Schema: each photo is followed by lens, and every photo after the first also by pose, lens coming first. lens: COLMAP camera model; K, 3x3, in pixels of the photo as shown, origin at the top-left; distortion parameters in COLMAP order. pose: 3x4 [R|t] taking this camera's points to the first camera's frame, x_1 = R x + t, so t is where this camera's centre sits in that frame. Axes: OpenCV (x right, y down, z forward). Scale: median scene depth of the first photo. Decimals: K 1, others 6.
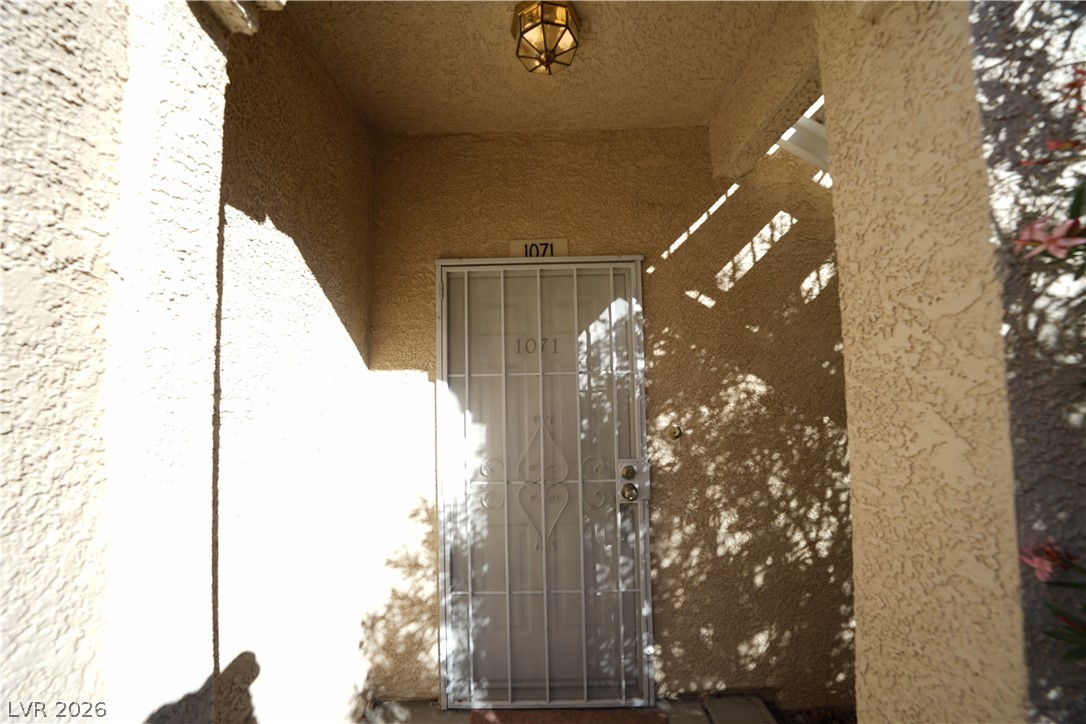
lens RADIAL K [[374.1, 0, 539.1], [0, 374.1, 363.3], [0, 0, 1]] dist [-0.026264, 0.002547]
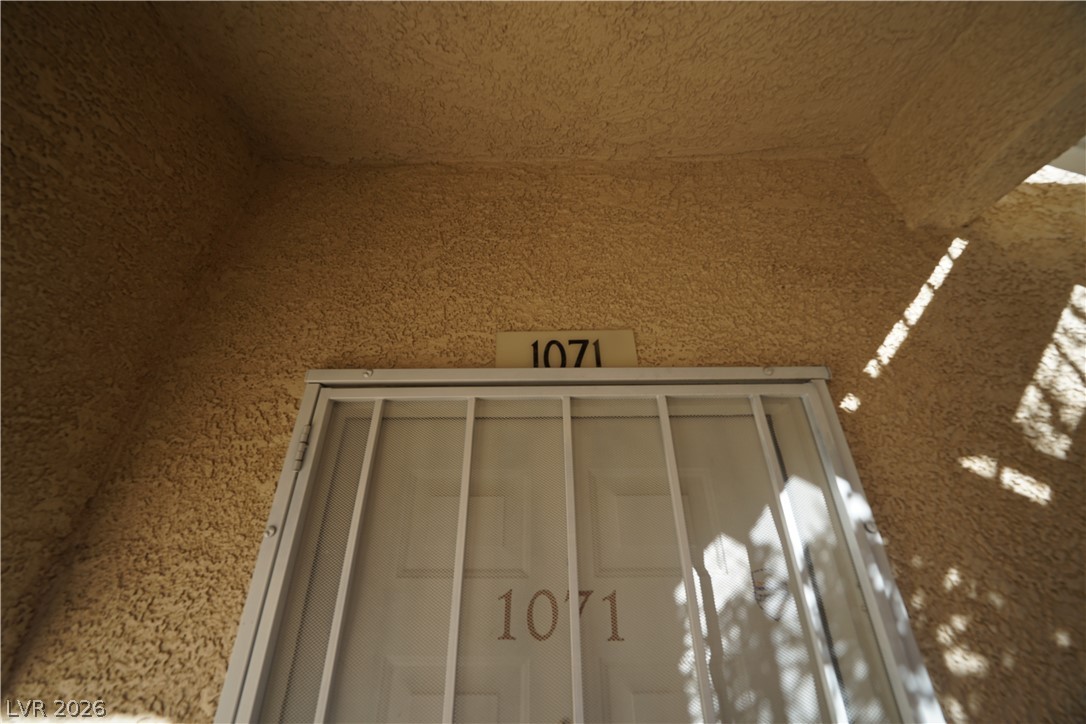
lens RADIAL K [[374.1, 0, 539.1], [0, 374.1, 363.3], [0, 0, 1]] dist [-0.026264, 0.002547]
pose [[0.999829, 0.013882, -0.012220, -0.025363], [-0.017598, 0.917279, -0.397855, -0.129062], [0.005686, 0.398002, 0.917367, 0.625451]]
